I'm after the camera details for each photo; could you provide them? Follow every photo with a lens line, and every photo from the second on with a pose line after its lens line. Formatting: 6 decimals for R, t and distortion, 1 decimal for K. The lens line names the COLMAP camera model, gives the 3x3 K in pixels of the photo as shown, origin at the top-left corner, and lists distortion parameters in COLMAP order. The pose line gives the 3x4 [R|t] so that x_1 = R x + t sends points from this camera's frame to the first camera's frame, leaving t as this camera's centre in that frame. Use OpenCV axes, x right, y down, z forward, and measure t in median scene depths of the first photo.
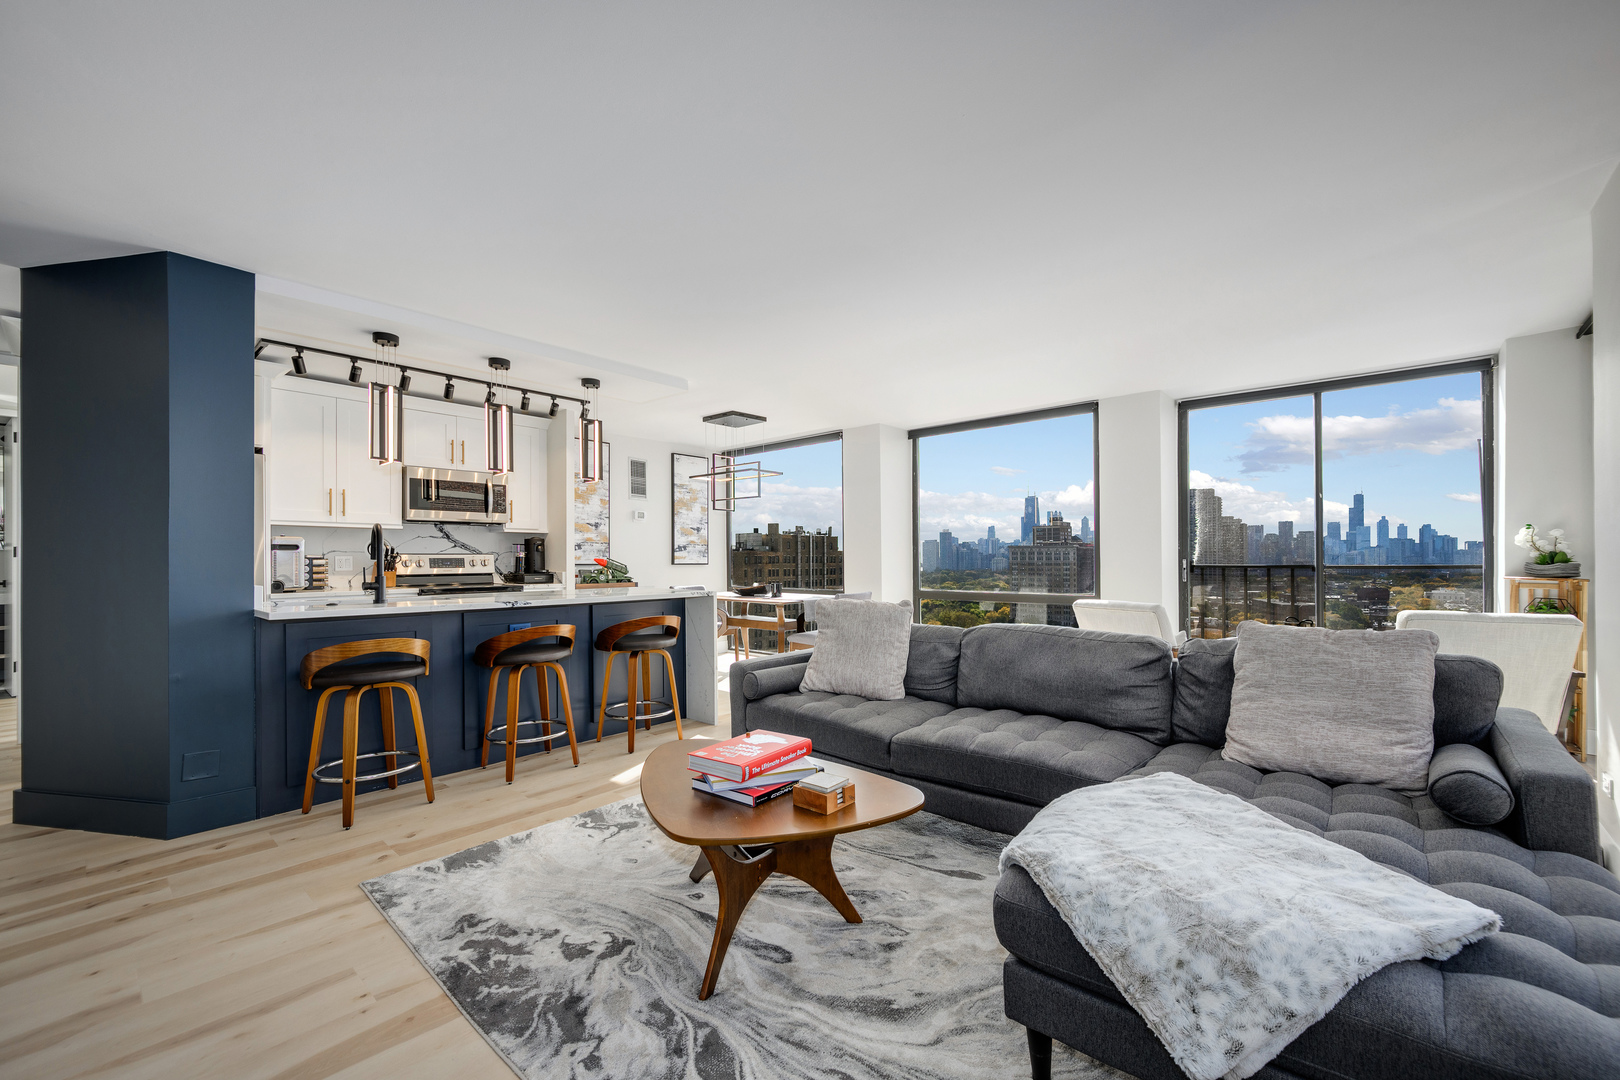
lens RADIAL K [[643.8, 0, 804.5], [0, 643.8, 547.3], [0, 0, 1]] dist [-0.003080, 0.000584]
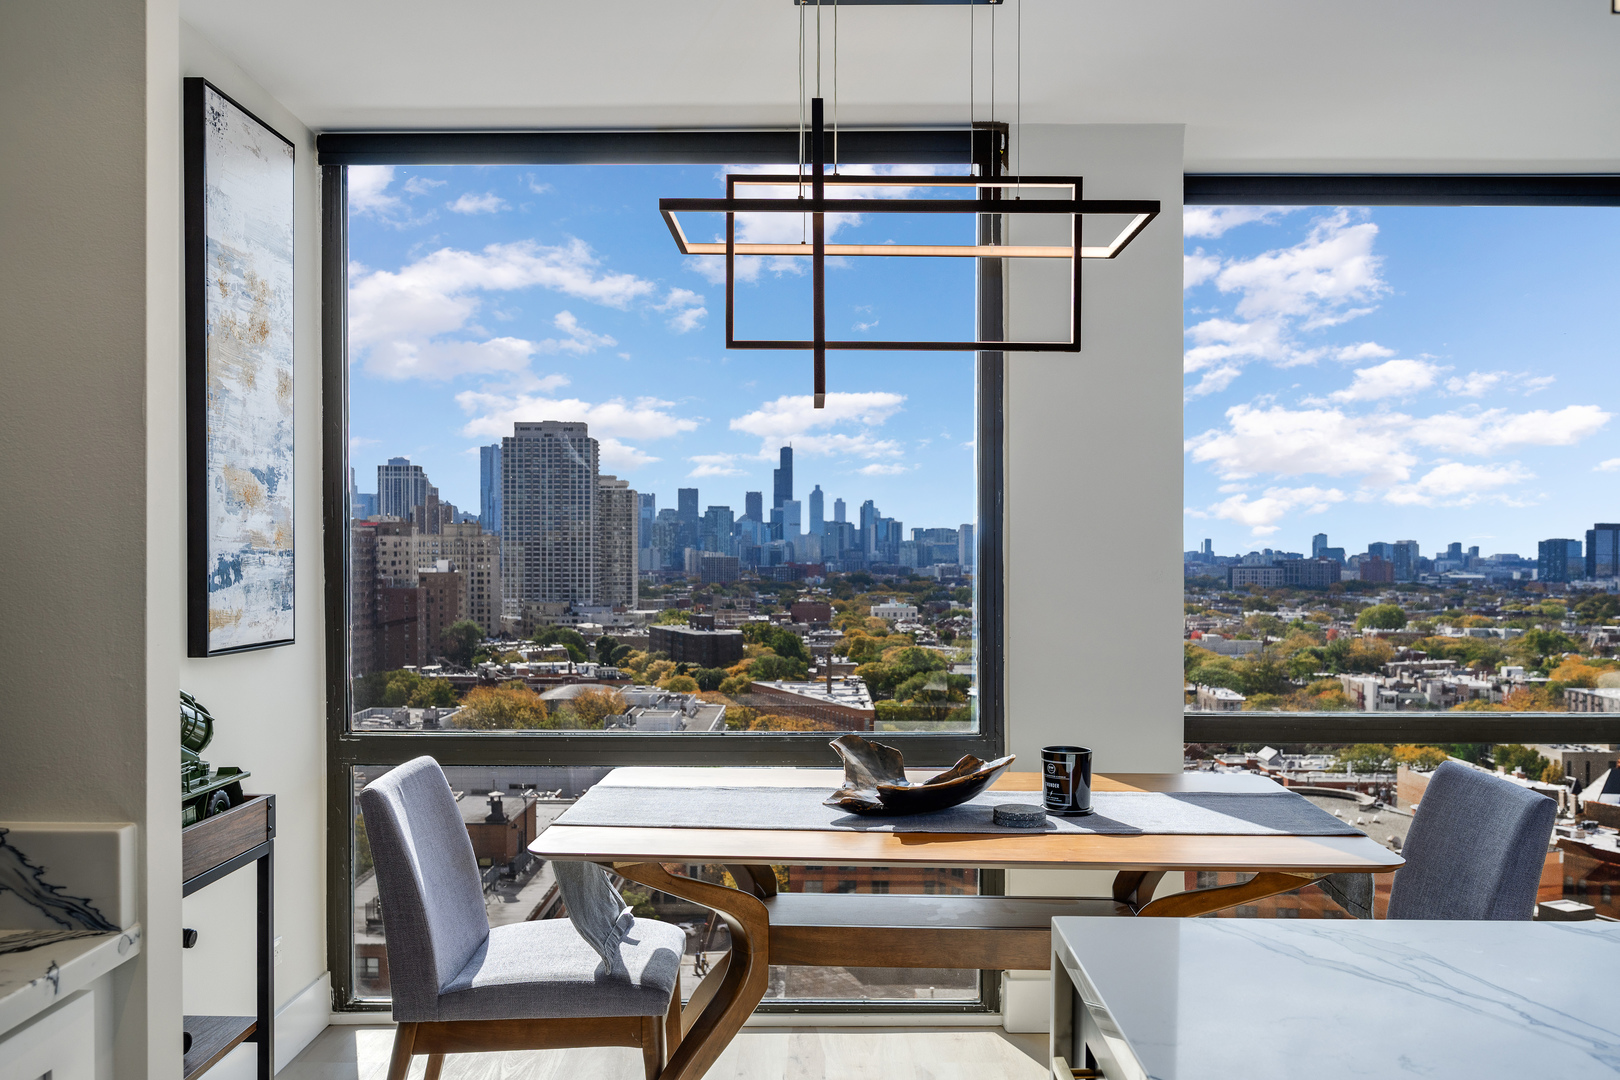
lens RADIAL K [[1391.3, 0, 803.9], [0, 1391.3, 552.9], [0, 0, 1]] dist [0.004352, -0.003138]
pose [[0.749547, 0.005716, 0.661926, -0.504005], [-0.018619, 0.999749, 0.012451, -0.019030], [-0.661689, -0.021657, 0.749466, 0.825989]]
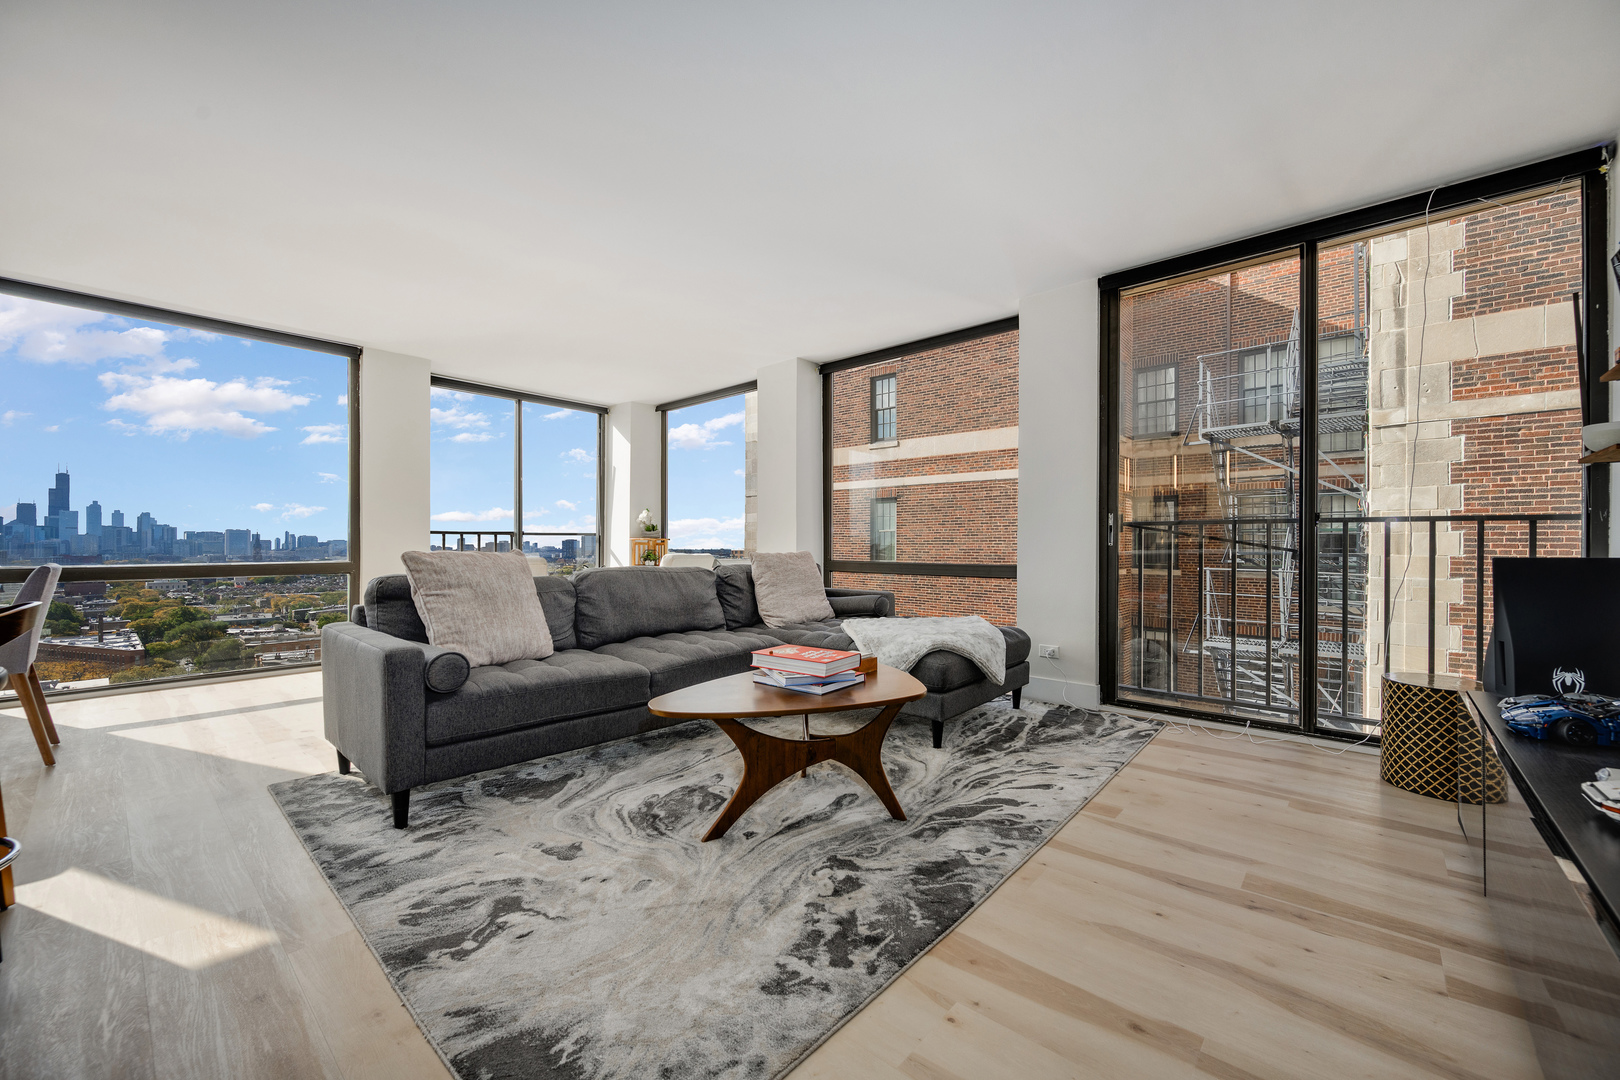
lens RADIAL K [[643.8, 0, 808.1], [0, 643.8, 544.6], [0, 0, 1]] dist [-0.003080, 0.000584]
pose [[-0.000125, 0.007801, 0.999970, -0.486204], [-0.019509, 0.999779, -0.007802, 0.048176], [-0.999810, -0.019509, 0.000028, 0.394340]]
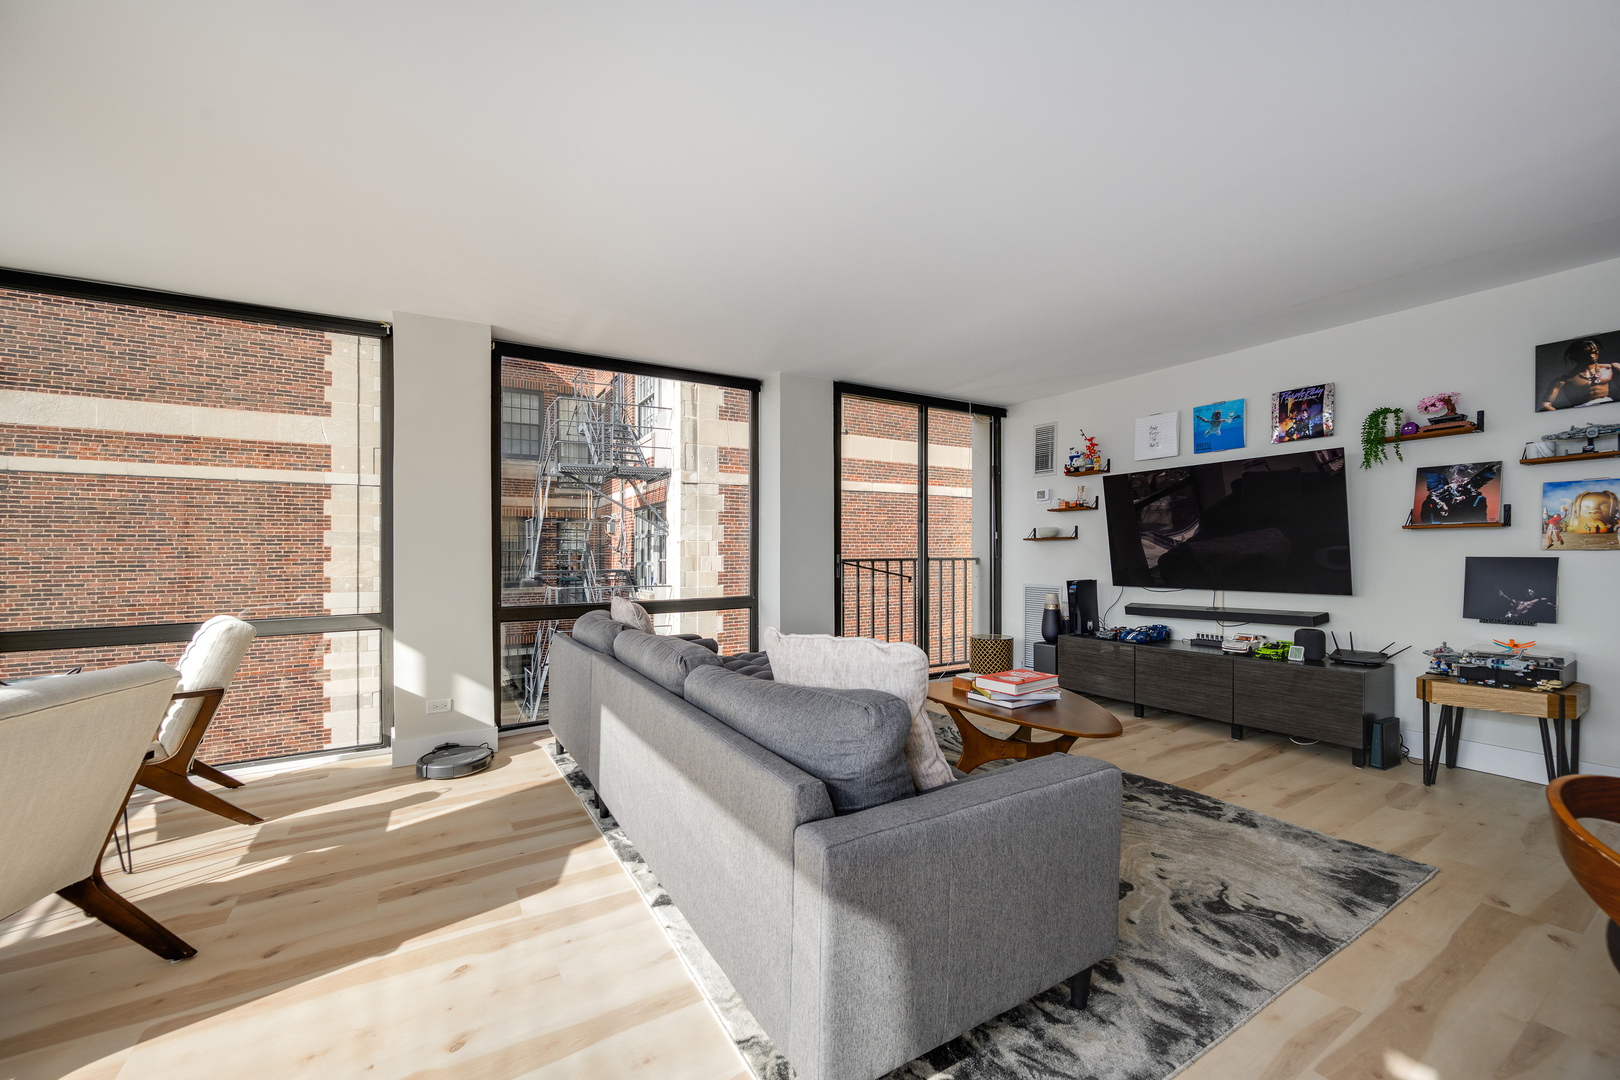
lens RADIAL K [[643.8, 0, 824.9], [0, 643.8, 536.6], [0, 0, 1]] dist [-0.003080, 0.000584]
pose [[-0.961104, 0.023032, 0.275224, -0.028526], [0.011478, 0.998987, -0.043518, 0.017952], [-0.275947, -0.038666, -0.960395, 1.012437]]
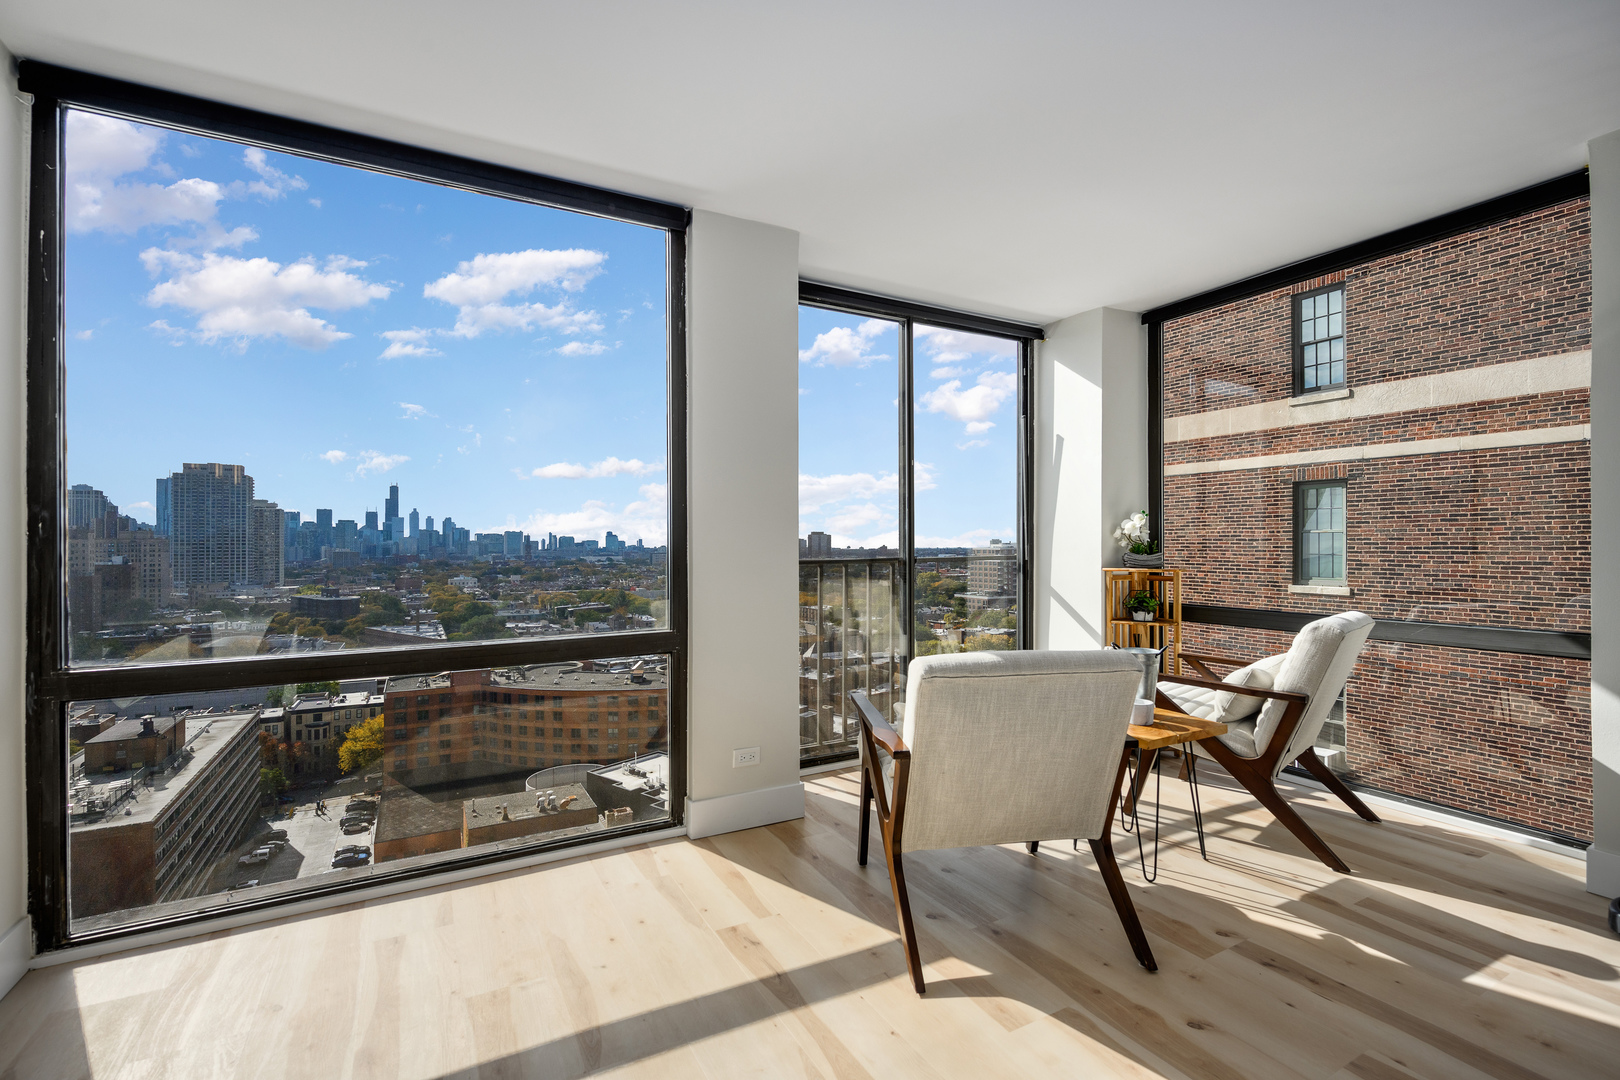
lens RADIAL K [[721.2, 0, 807.0], [0, 721.2, 539.5], [0, 0, 1]] dist [0.001390, -0.001607]
pose [[0.333214, 0.009675, 0.942802, -0.004466], [-0.013211, 0.999897, -0.005592, 0.010447], [-0.942759, -0.010592, 0.333307, 0.802952]]
